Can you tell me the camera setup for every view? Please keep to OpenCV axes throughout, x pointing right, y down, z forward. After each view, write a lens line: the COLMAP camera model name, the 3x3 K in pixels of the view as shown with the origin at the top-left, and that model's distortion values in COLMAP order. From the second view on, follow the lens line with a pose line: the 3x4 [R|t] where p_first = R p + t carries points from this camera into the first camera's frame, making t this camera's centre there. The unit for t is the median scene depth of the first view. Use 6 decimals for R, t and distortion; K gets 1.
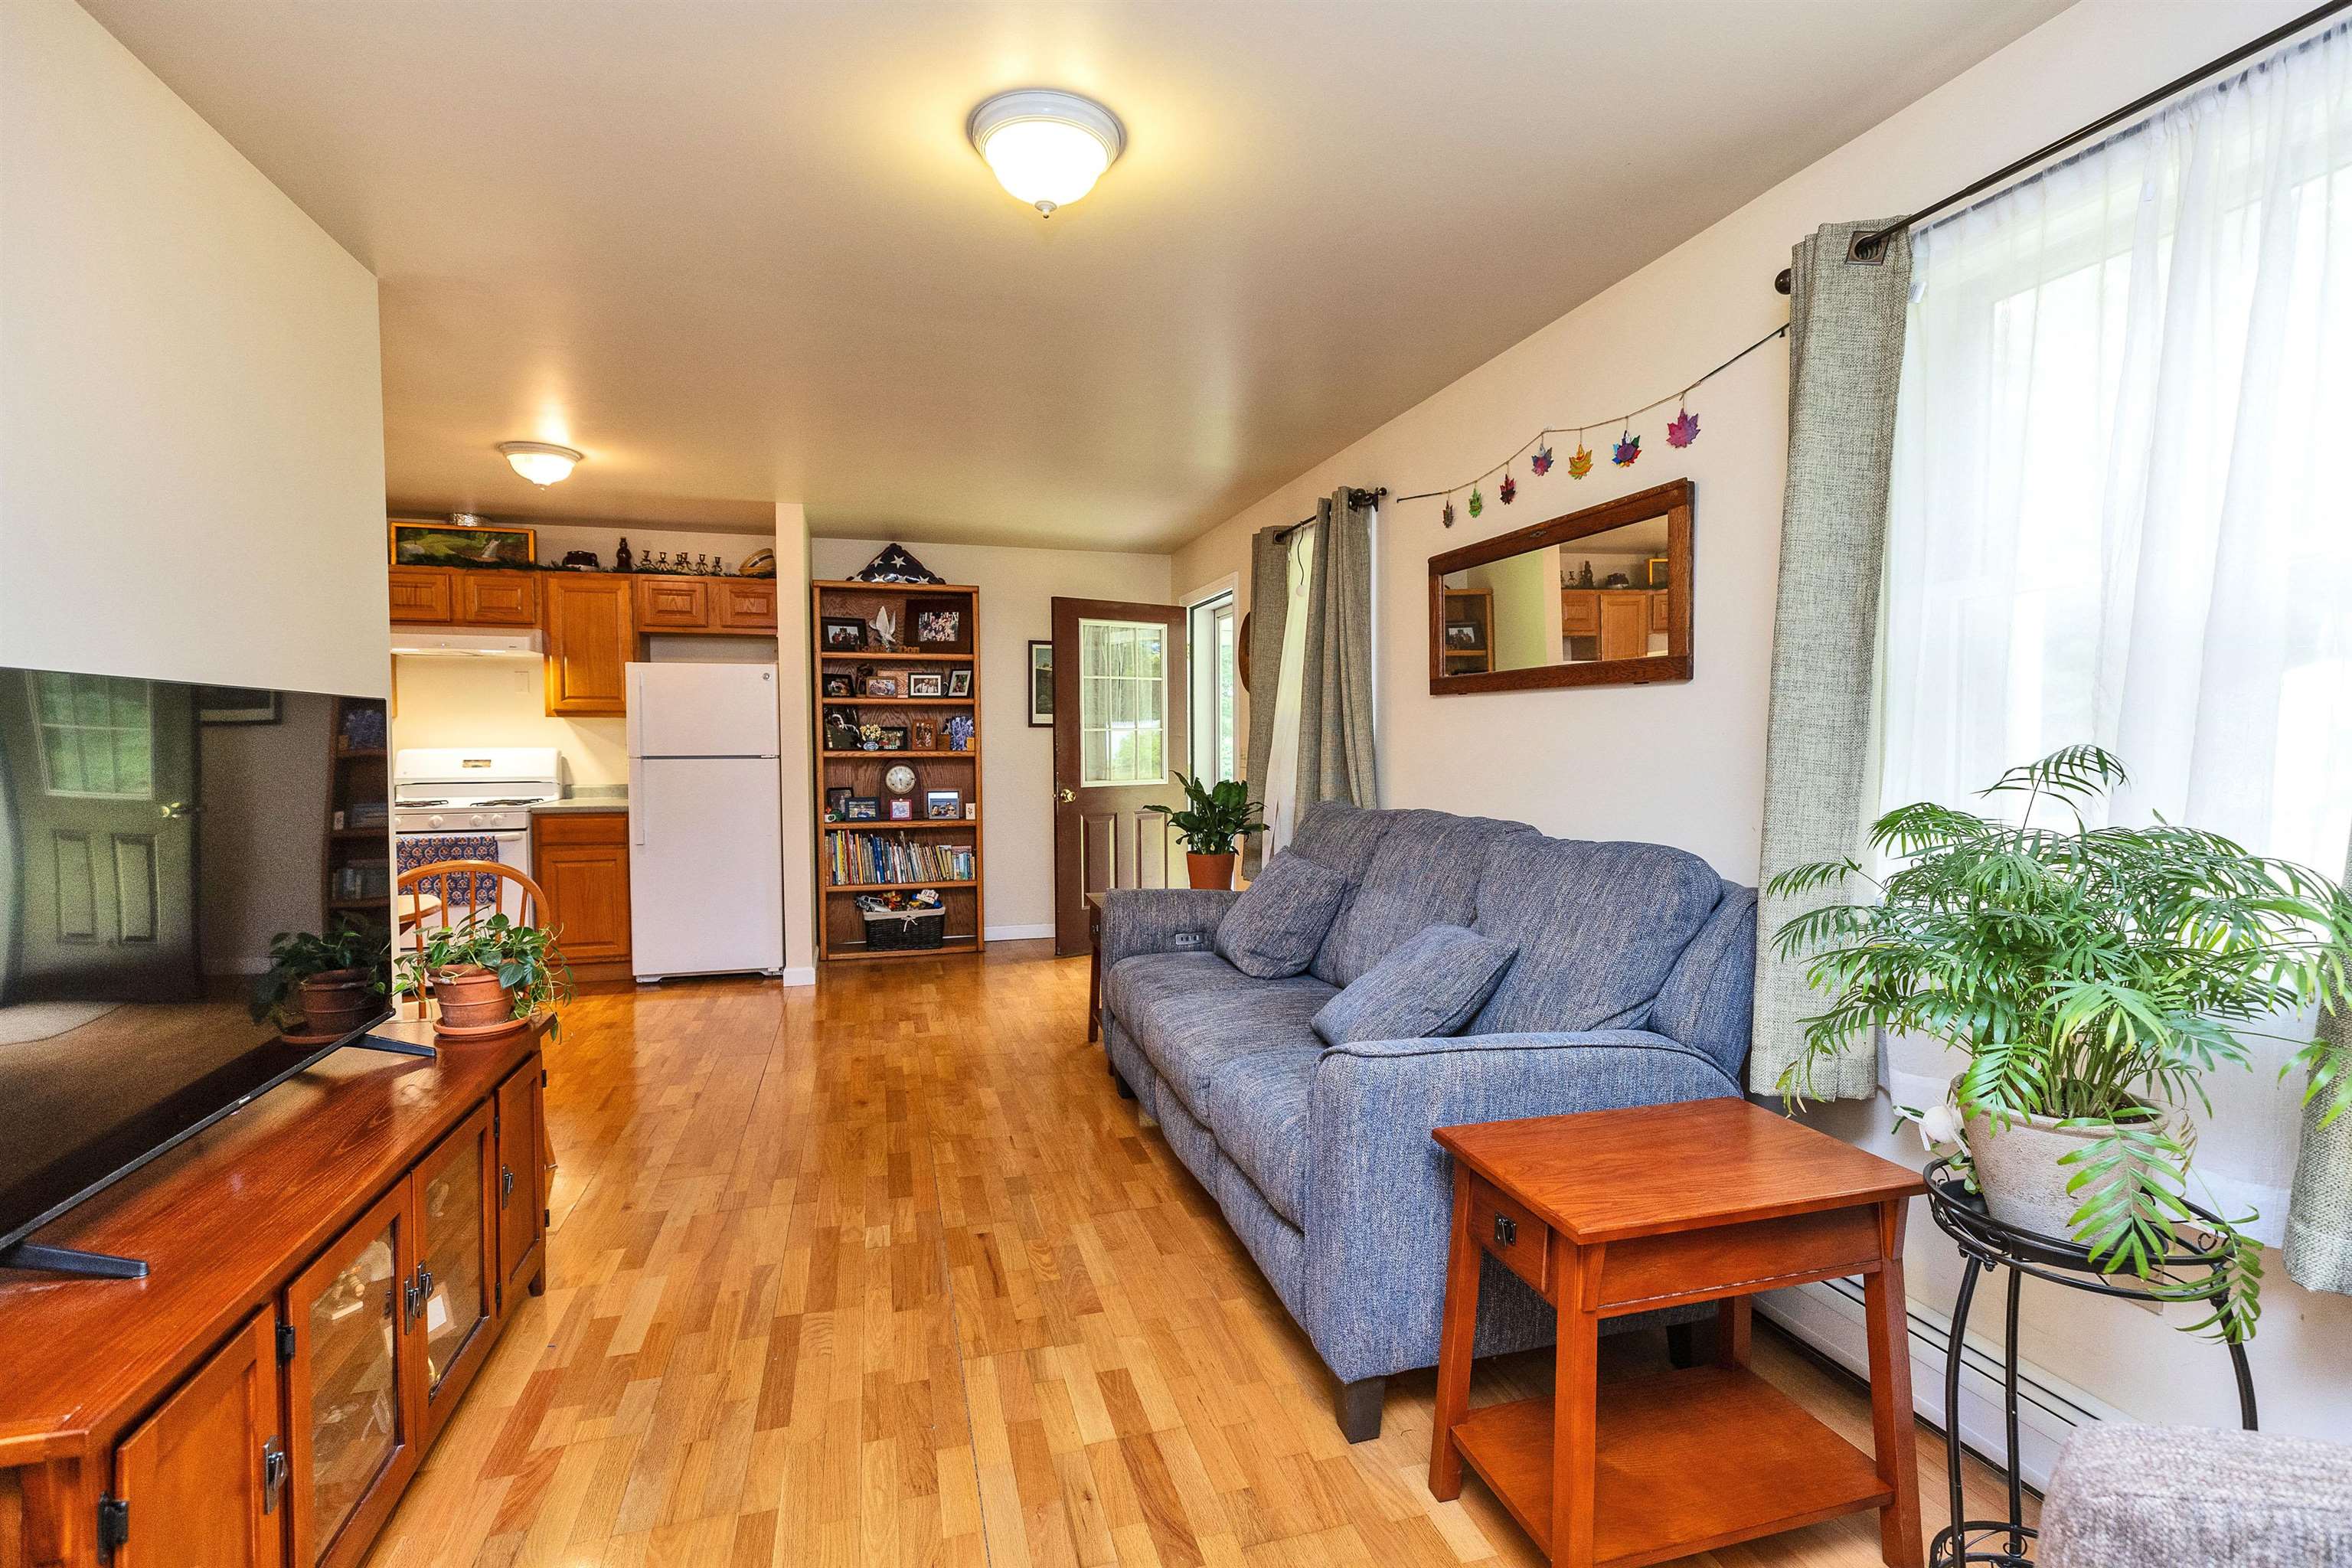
lens RADIAL K [[1076.8, 0, 1176.0], [0, 1076.8, 784.0], [0, 0, 1]] dist [0.008629, 0.000051]
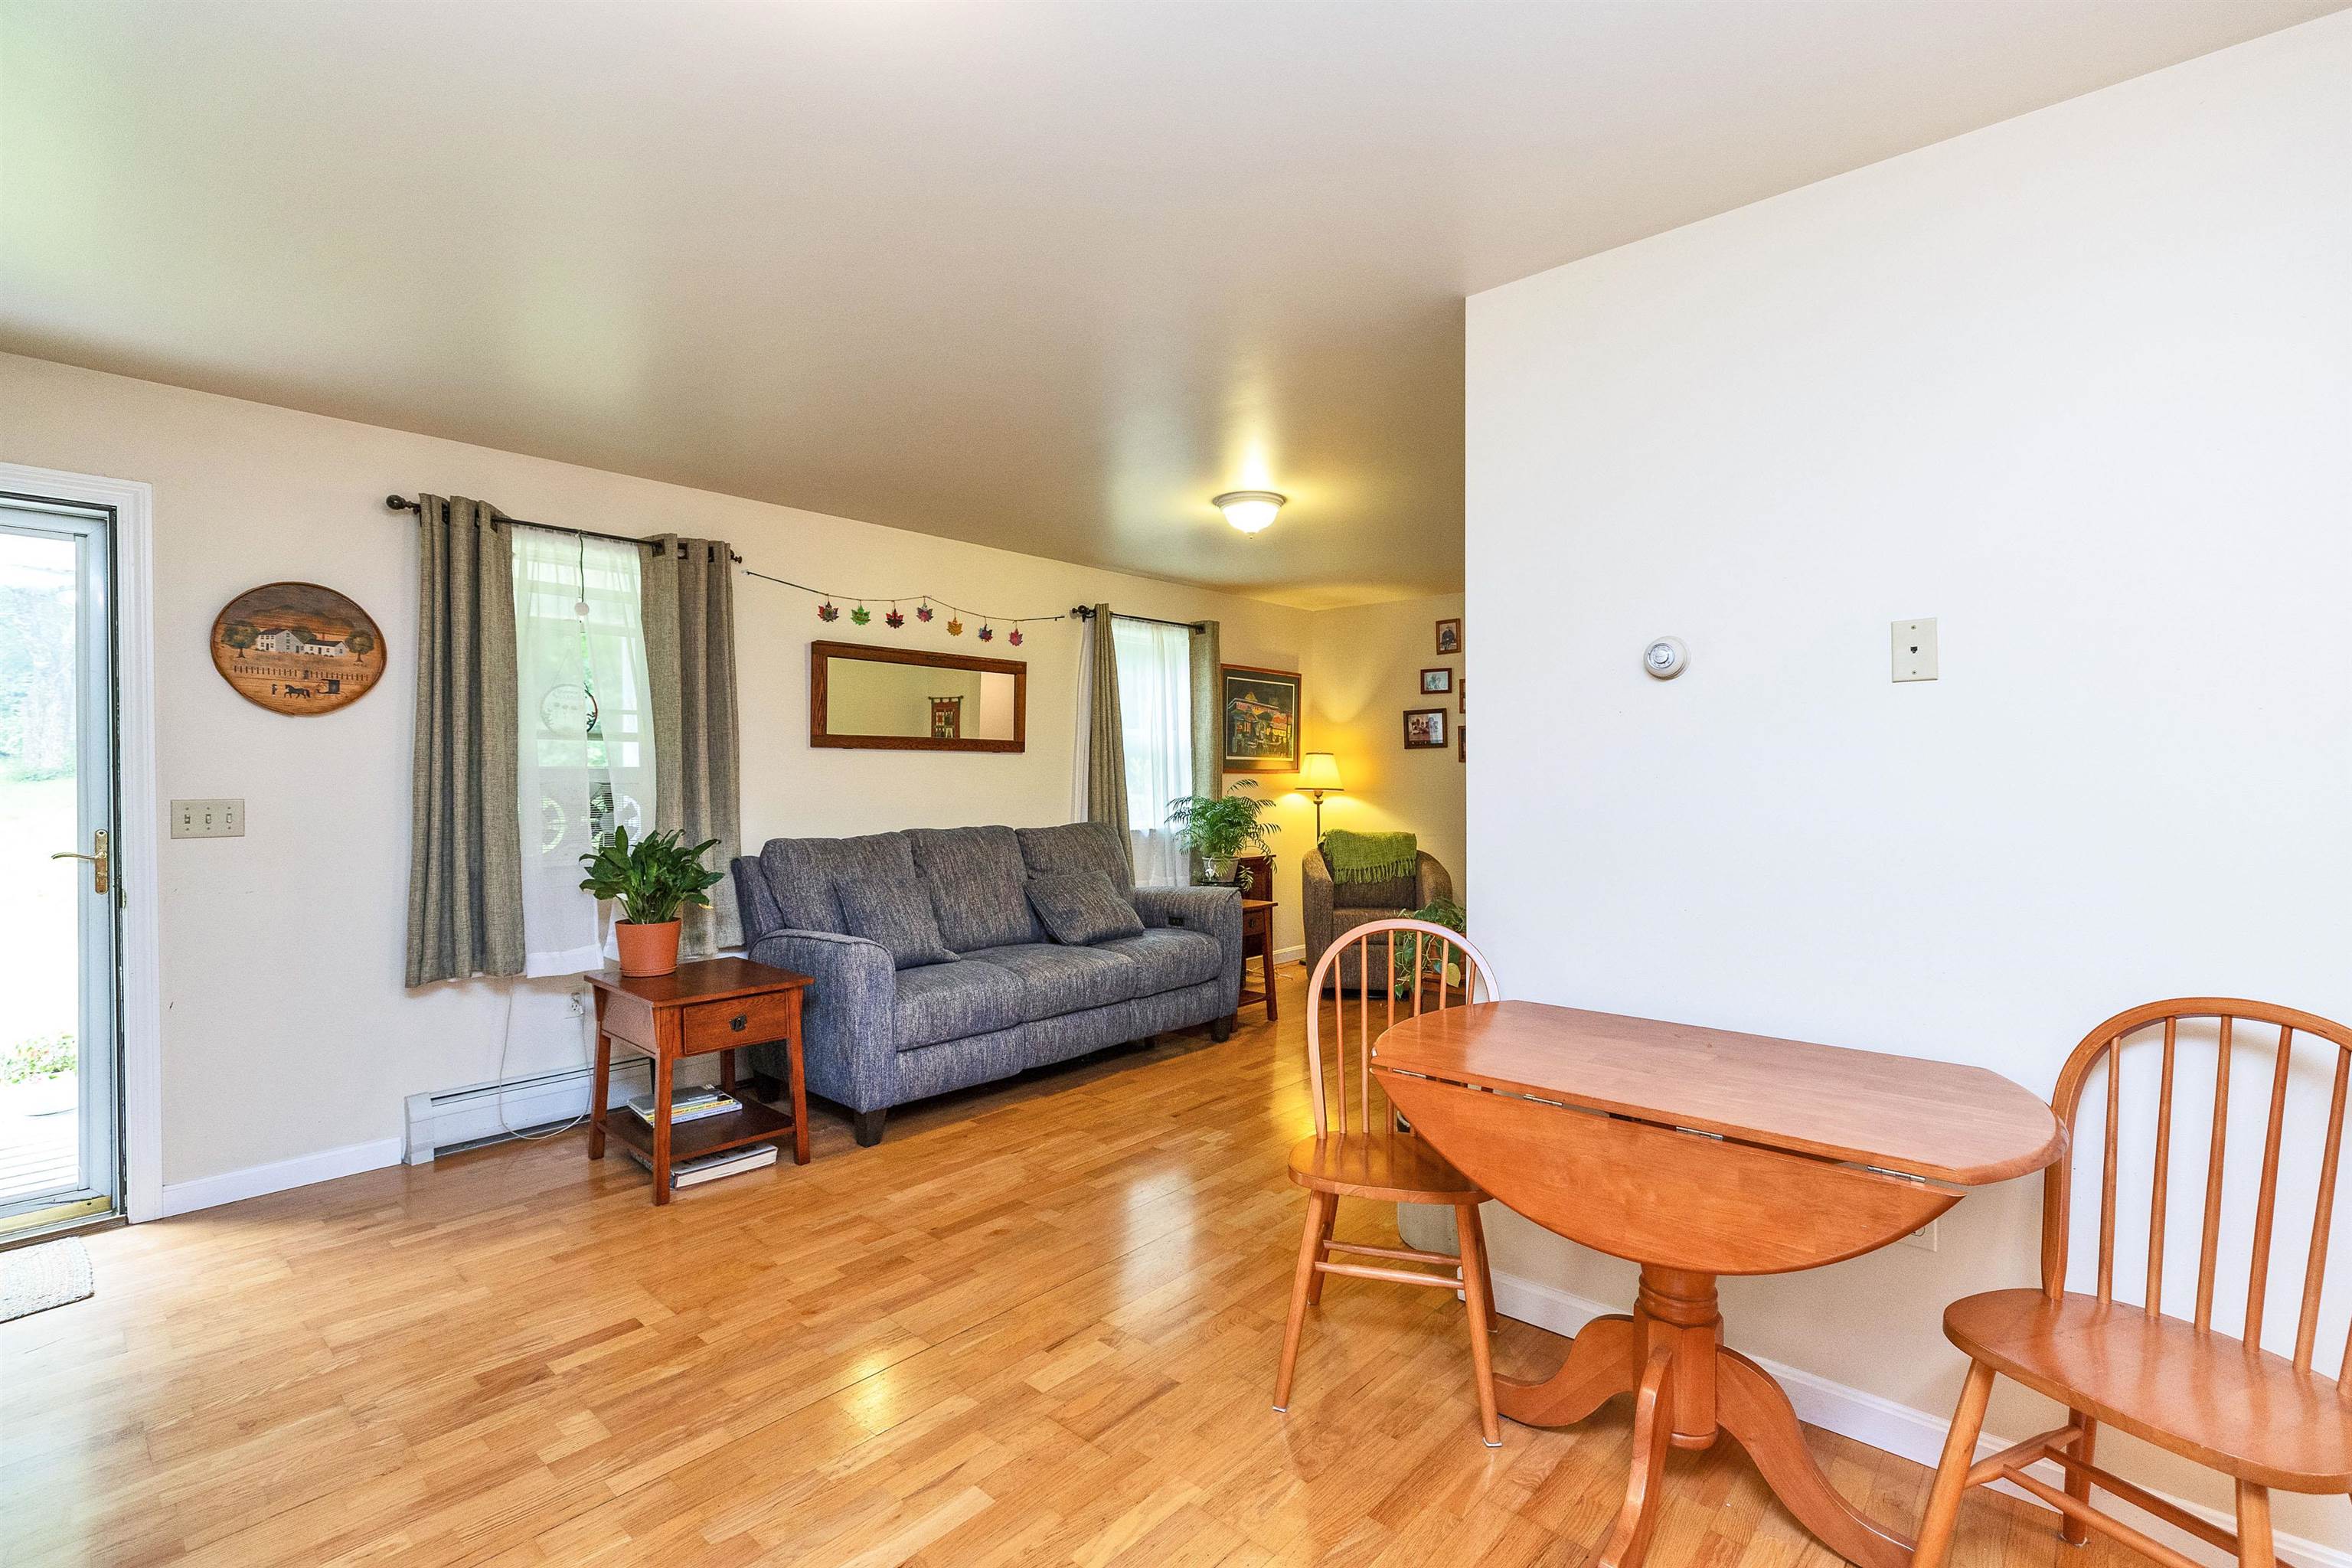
lens RADIAL K [[1076.8, 0, 1176.0], [0, 1076.8, 784.0], [0, 0, 1]] dist [0.008629, 0.000051]
pose [[-0.545142, -0.004017, 0.838334, -1.204318], [0.041451, 0.998636, 0.031740, -0.069292], [-0.837318, 0.052053, -0.544232, 1.513790]]
